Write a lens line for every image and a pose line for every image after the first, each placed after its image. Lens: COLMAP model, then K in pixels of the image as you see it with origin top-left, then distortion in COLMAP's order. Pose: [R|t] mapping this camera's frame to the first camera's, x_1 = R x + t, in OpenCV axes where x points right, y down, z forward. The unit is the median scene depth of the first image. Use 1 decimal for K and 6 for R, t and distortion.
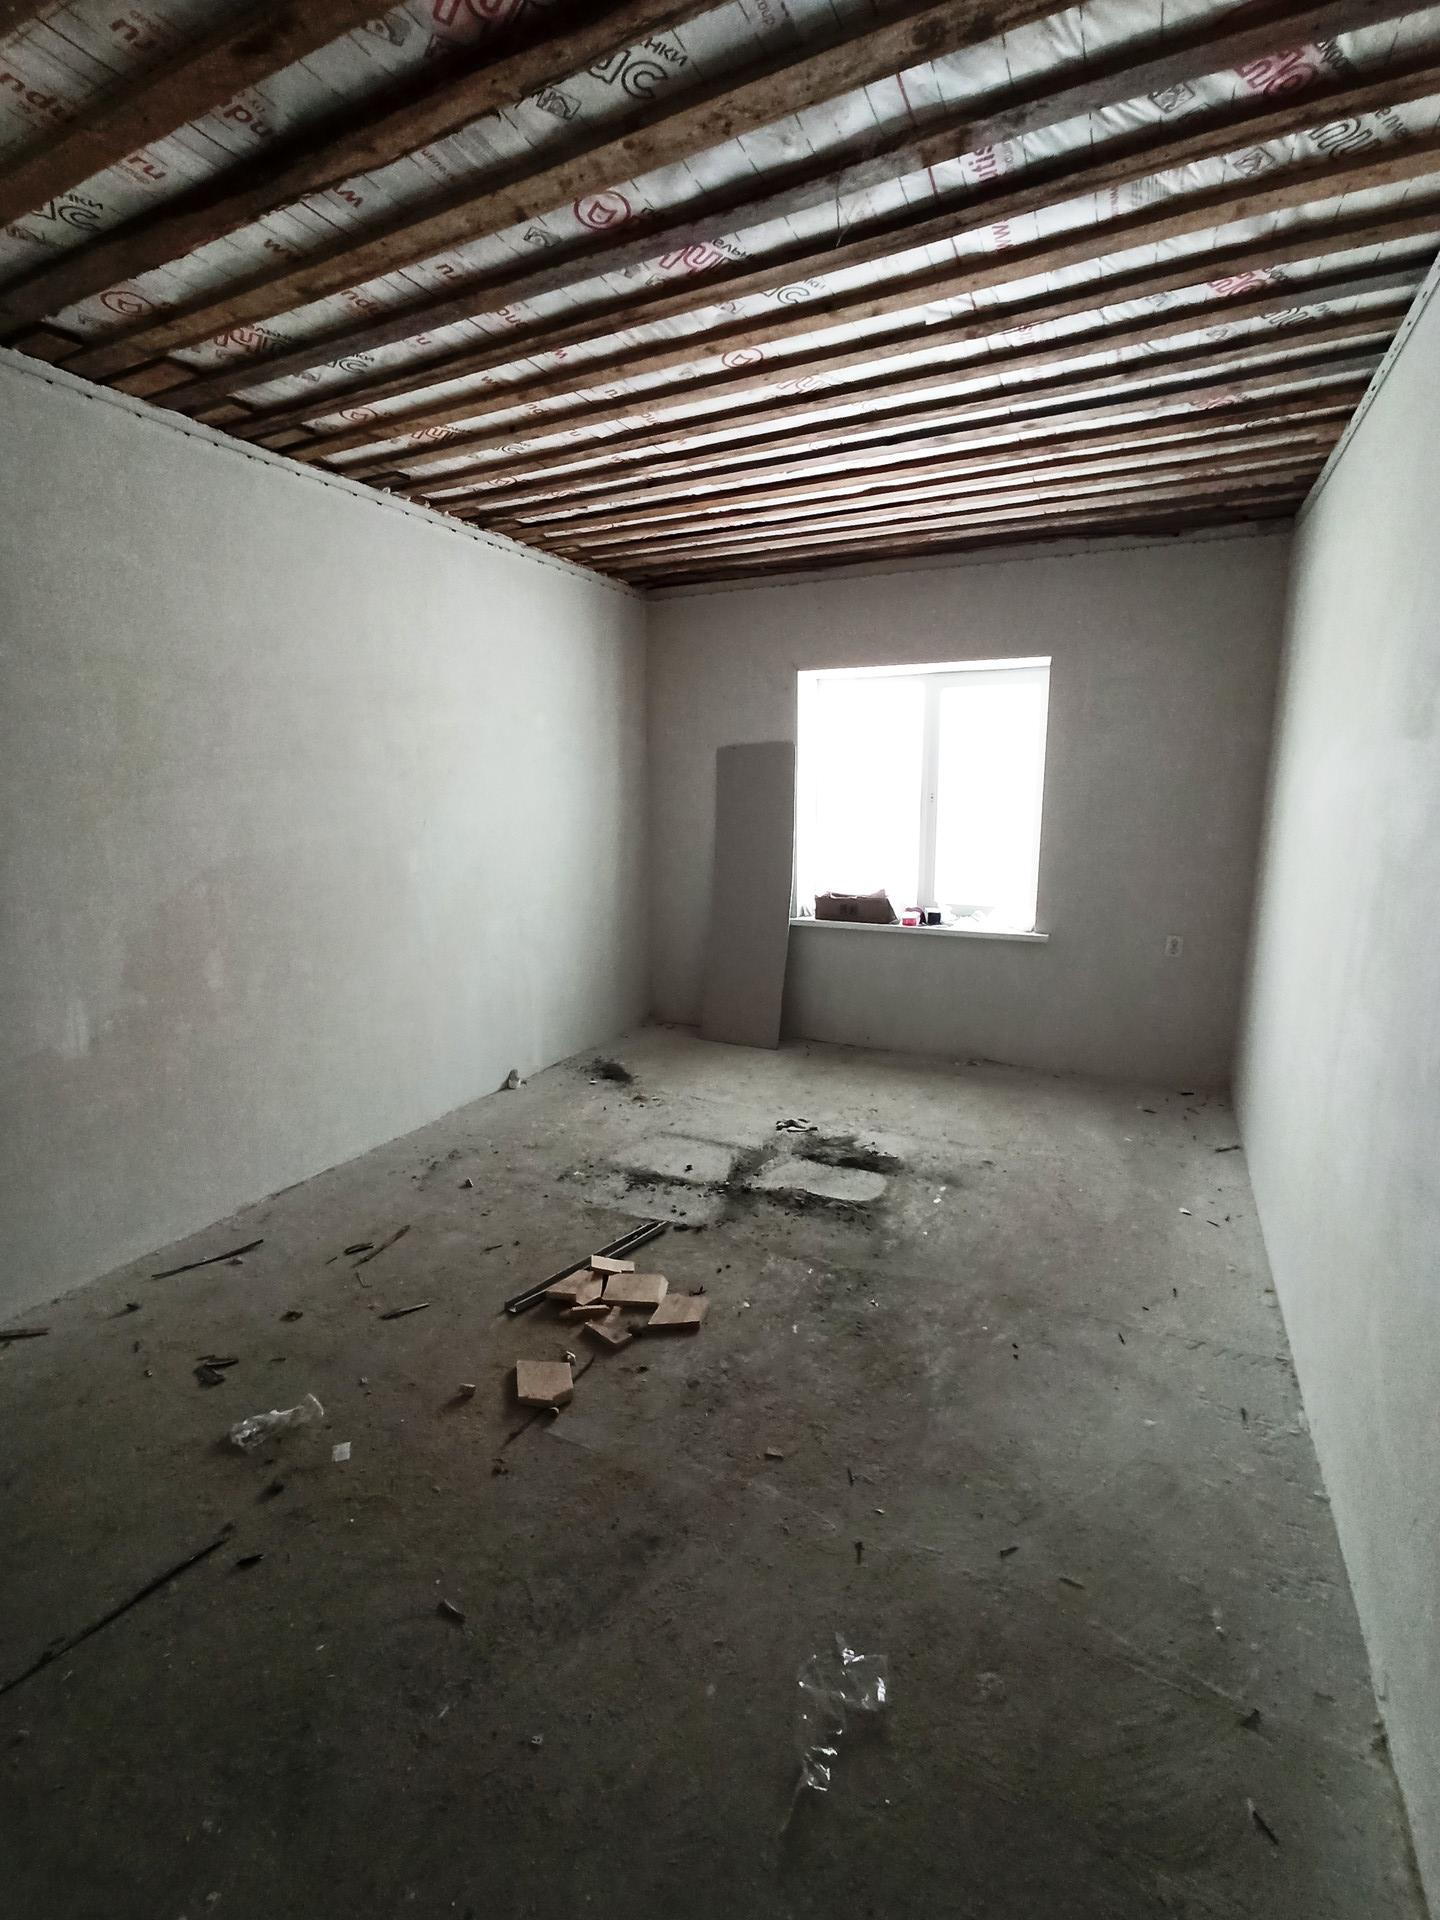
lens RADIAL K [[873.2, 0, 711.4], [0, 873.2, 962.5], [0, 0, 1]] dist [-0.064184, 0.038374]
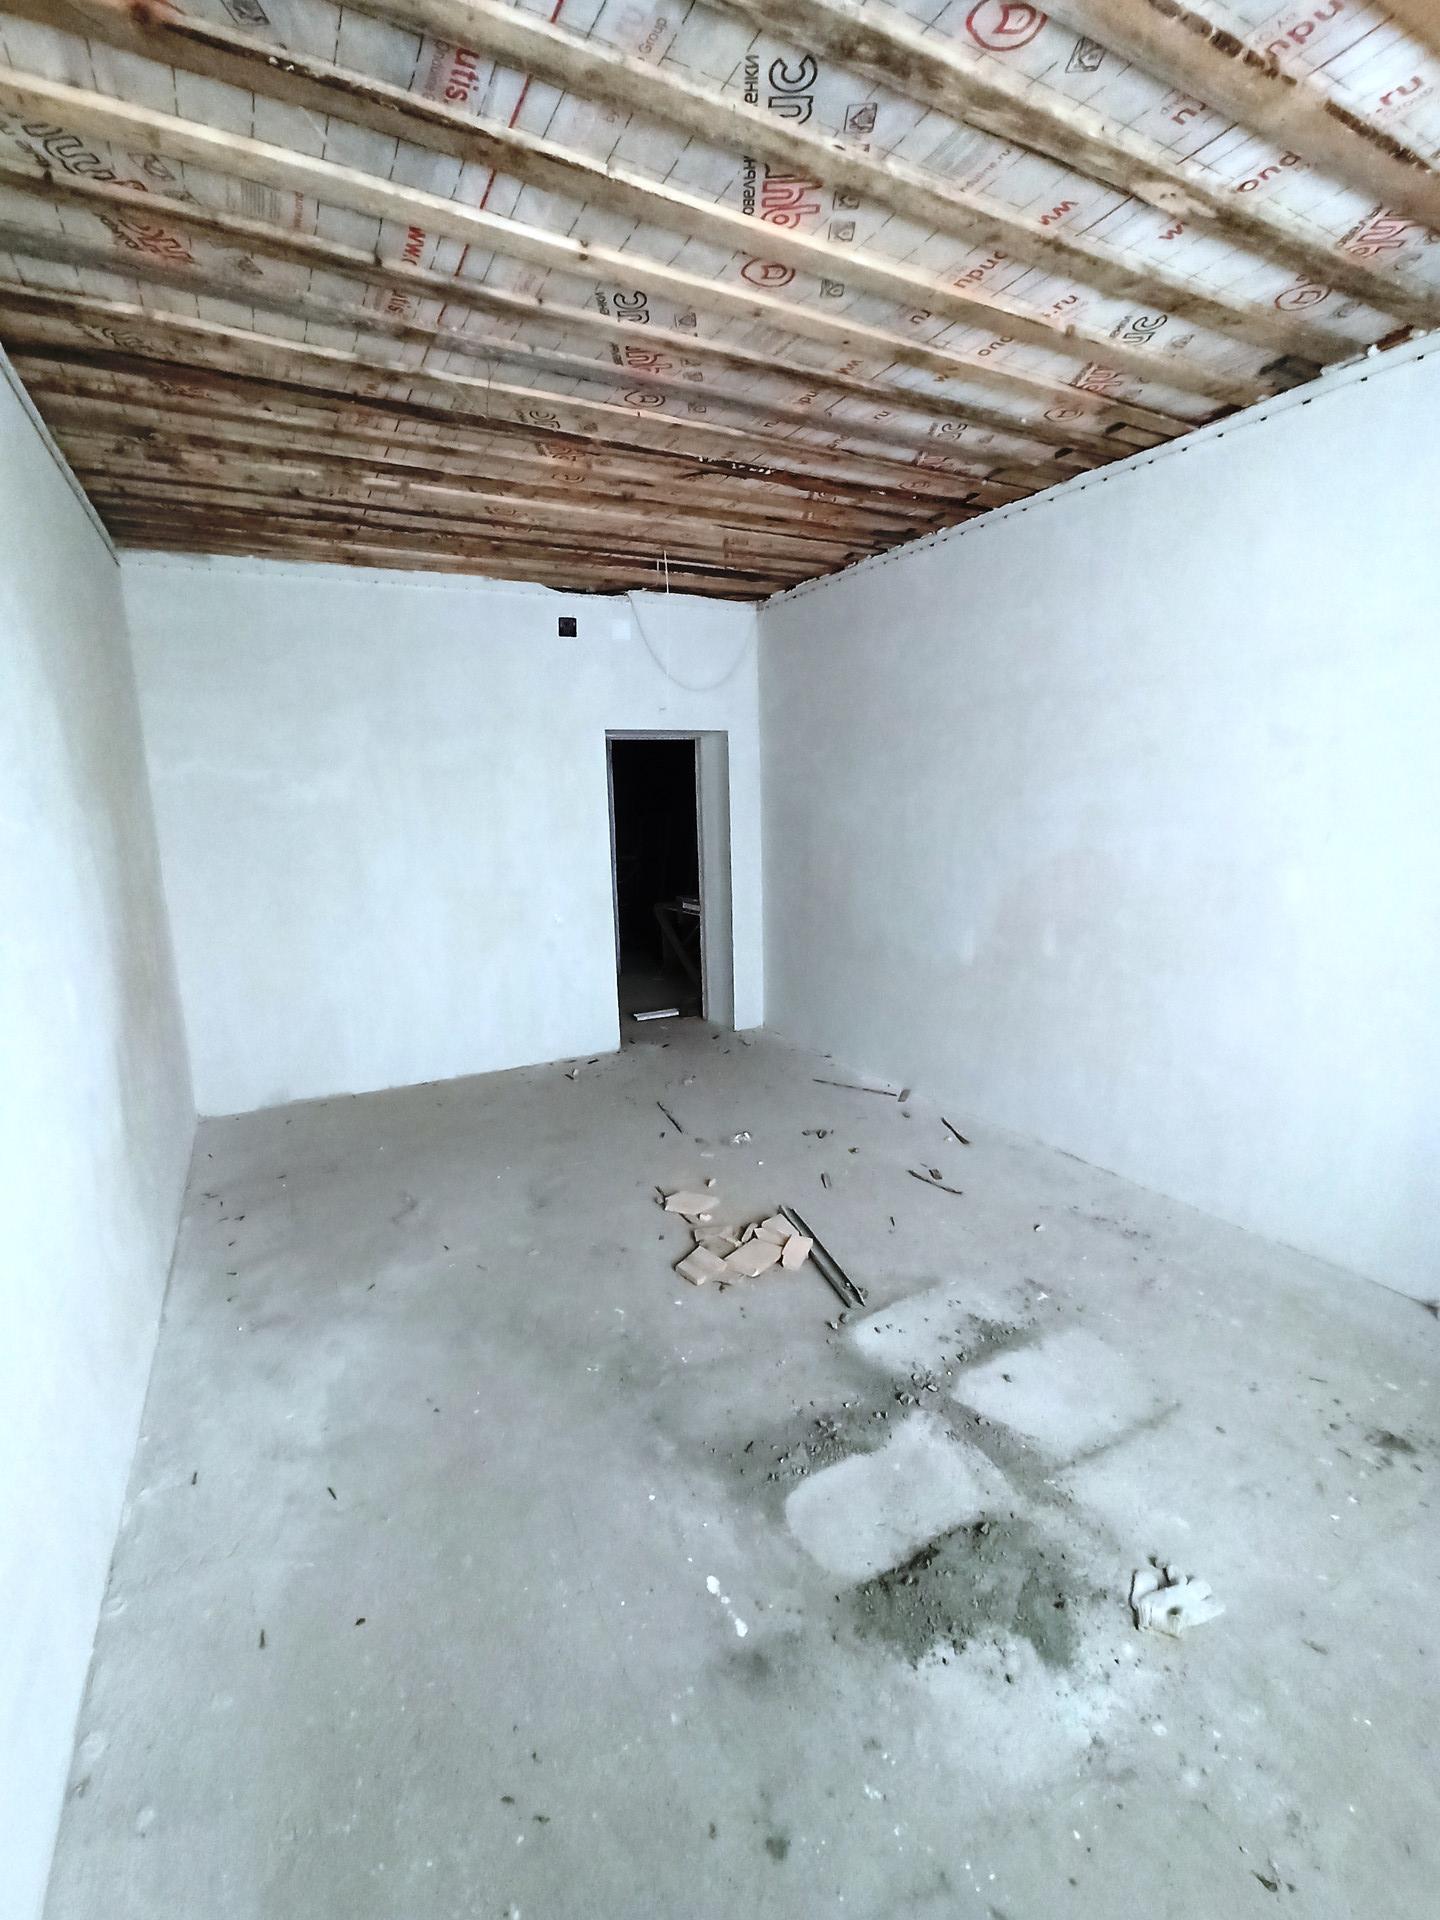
lens RADIAL K [[873.2, 0, 711.4], [0, 873.2, 962.5], [0, 0, 1]] dist [-0.064184, 0.038374]
pose [[-0.585074, 0.167179, -0.793561, 0.608071], [-0.135730, 0.944534, 0.299055, -0.236625], [0.799541, 0.282679, -0.529931, 1.164156]]
